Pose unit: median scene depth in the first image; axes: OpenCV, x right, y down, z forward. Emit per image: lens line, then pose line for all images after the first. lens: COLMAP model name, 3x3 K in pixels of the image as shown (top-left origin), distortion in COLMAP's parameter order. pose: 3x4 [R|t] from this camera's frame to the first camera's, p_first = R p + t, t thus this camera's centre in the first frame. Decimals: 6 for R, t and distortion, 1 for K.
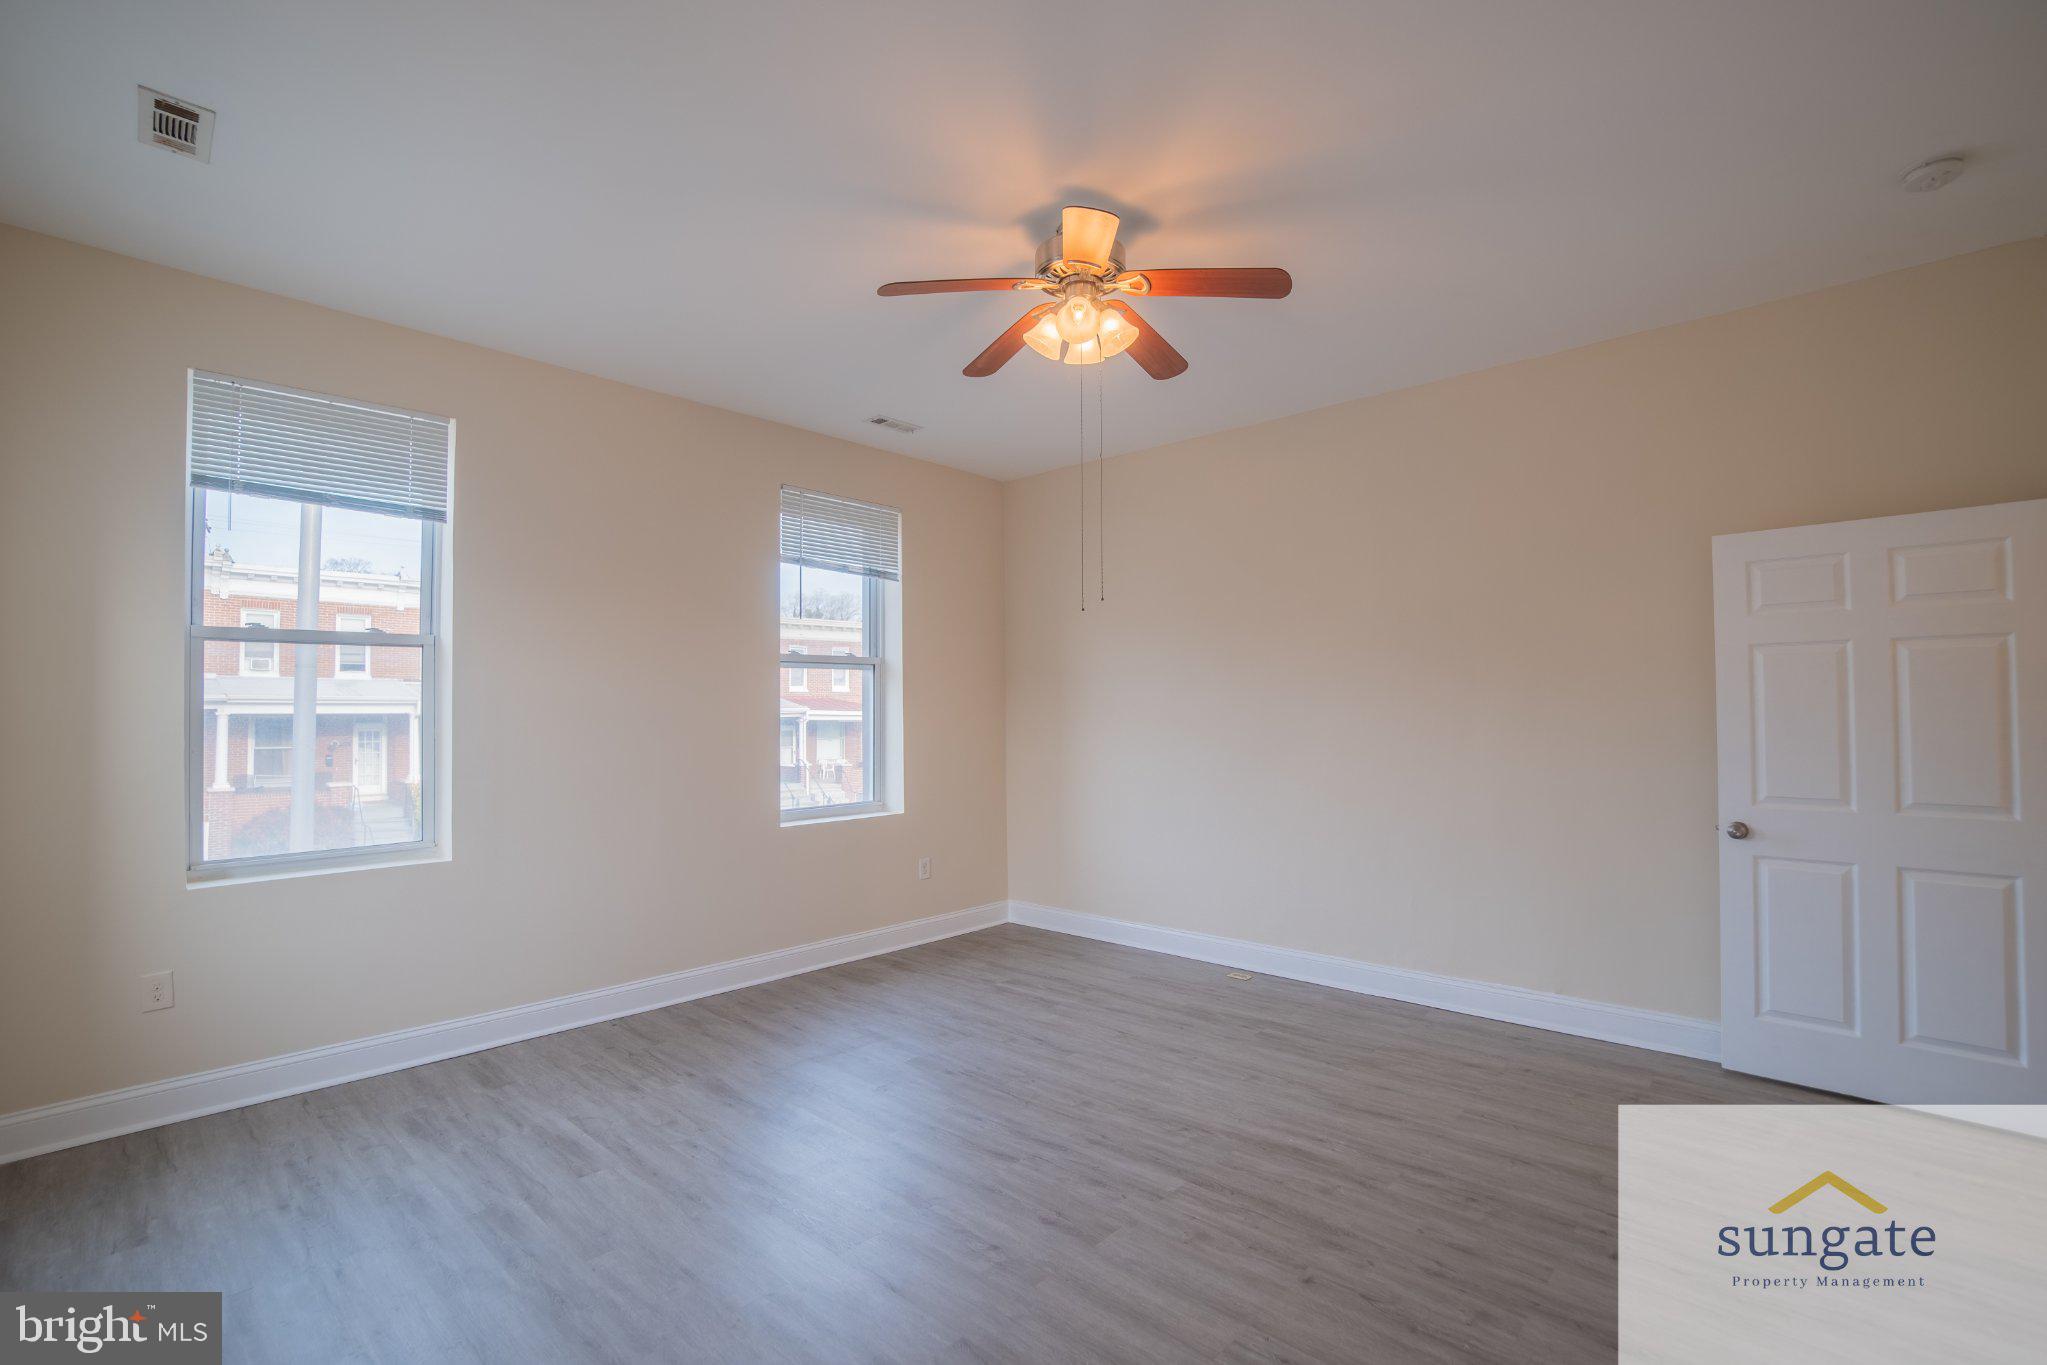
lens RADIAL K [[922.4, 0, 1023.5], [0, 922.4, 682.5], [0, 0, 1]] dist [-0.039735, 0.008763]
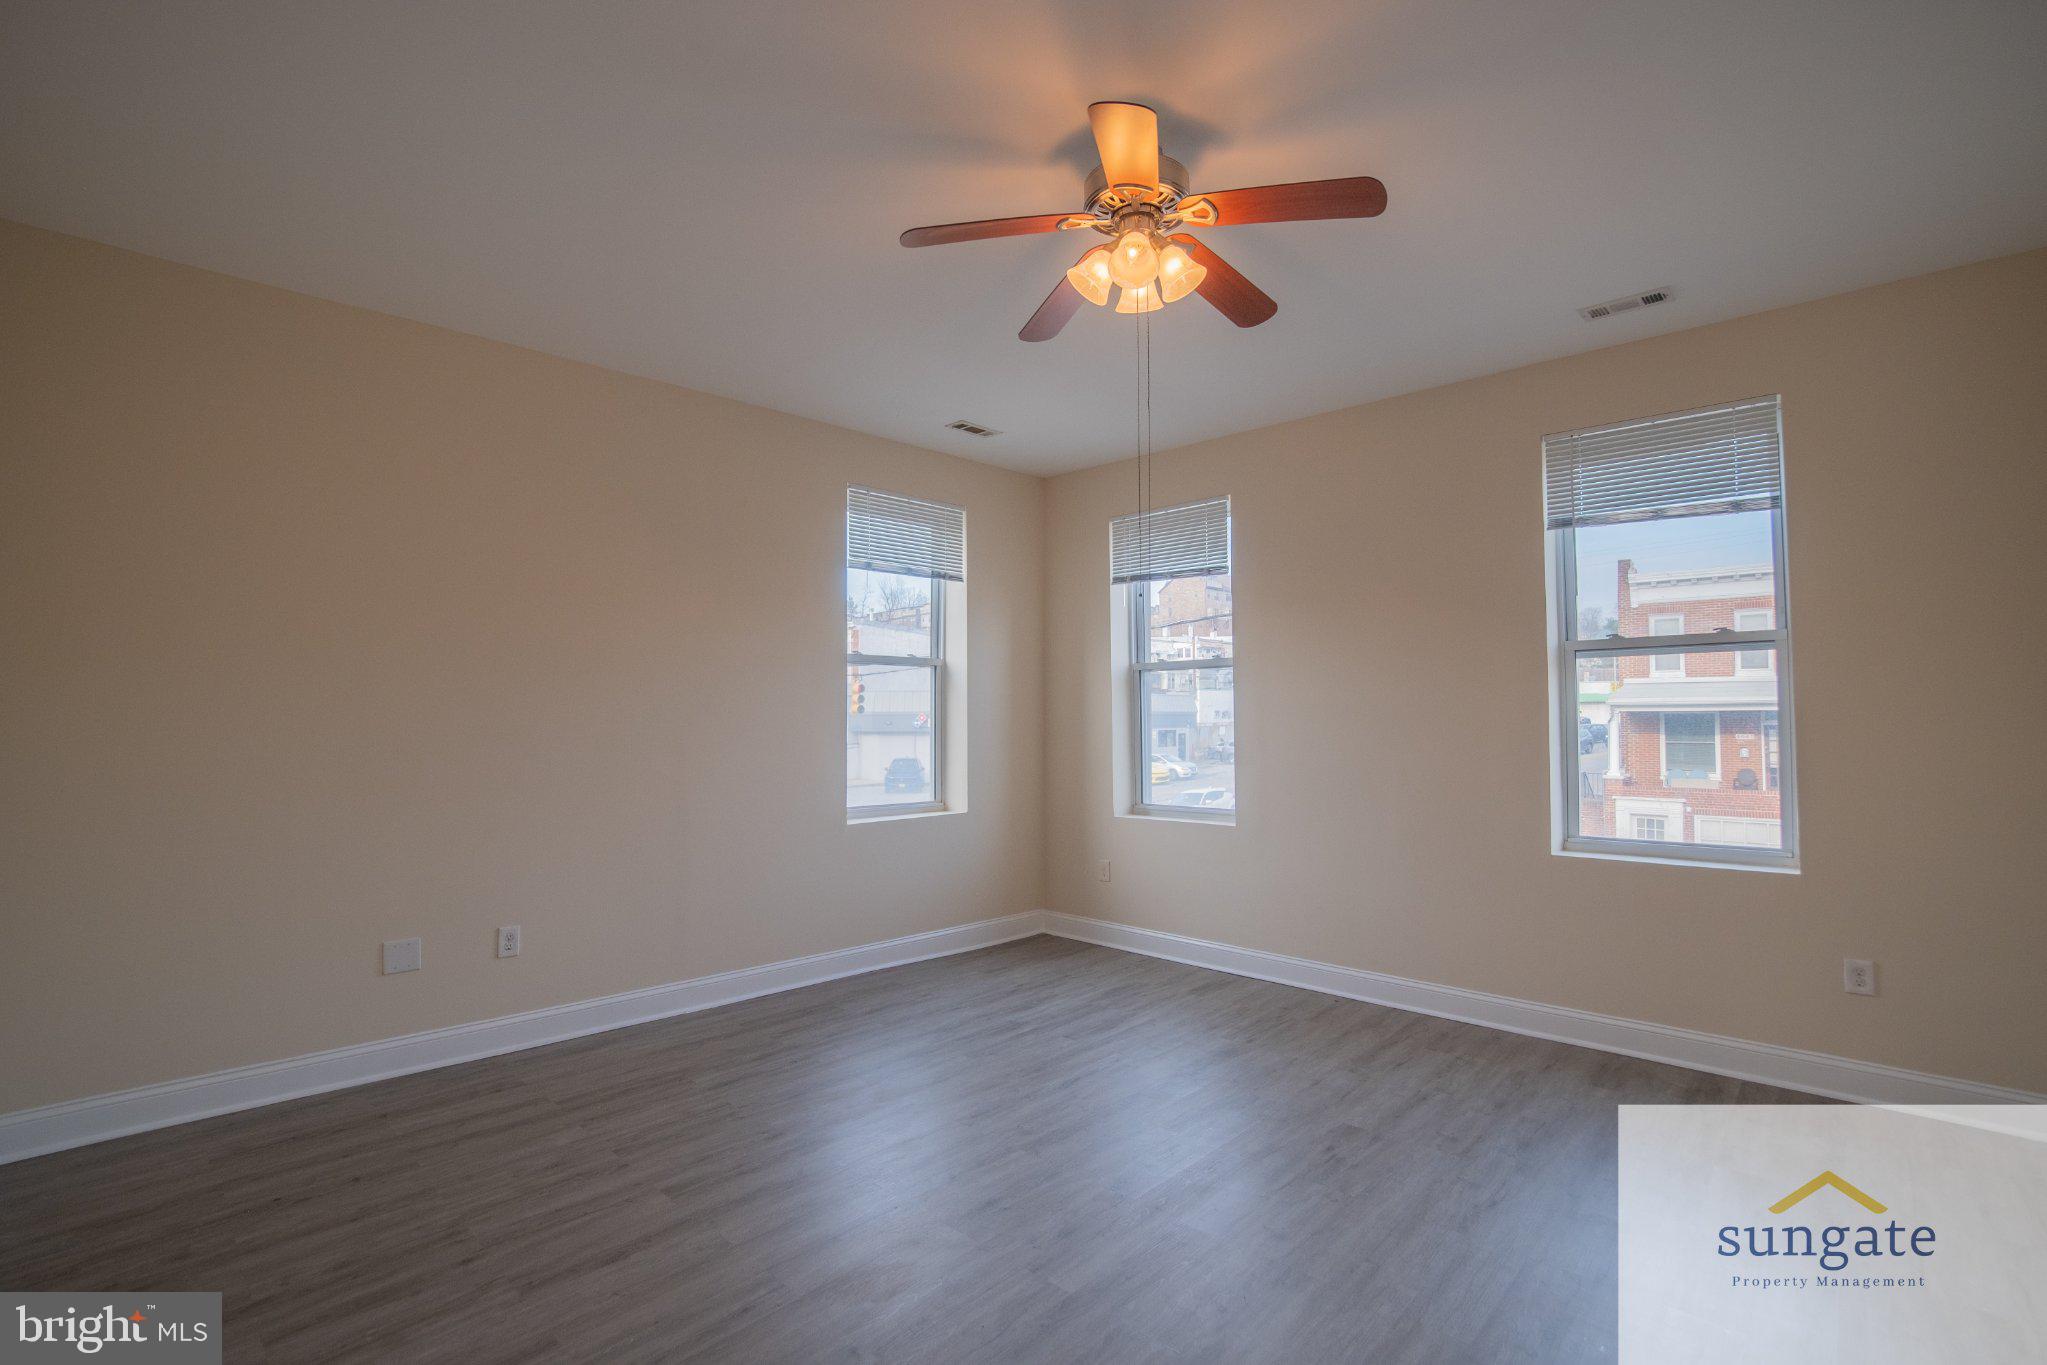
lens RADIAL K [[922.4, 0, 1023.5], [0, 922.4, 682.5], [0, 0, 1]] dist [-0.039735, 0.008763]
pose [[-0.004886, -0.025118, -0.999673, 0.796388], [0.033639, 0.999115, -0.025268, 0.009478], [0.999422, -0.033752, -0.004037, 0.767015]]
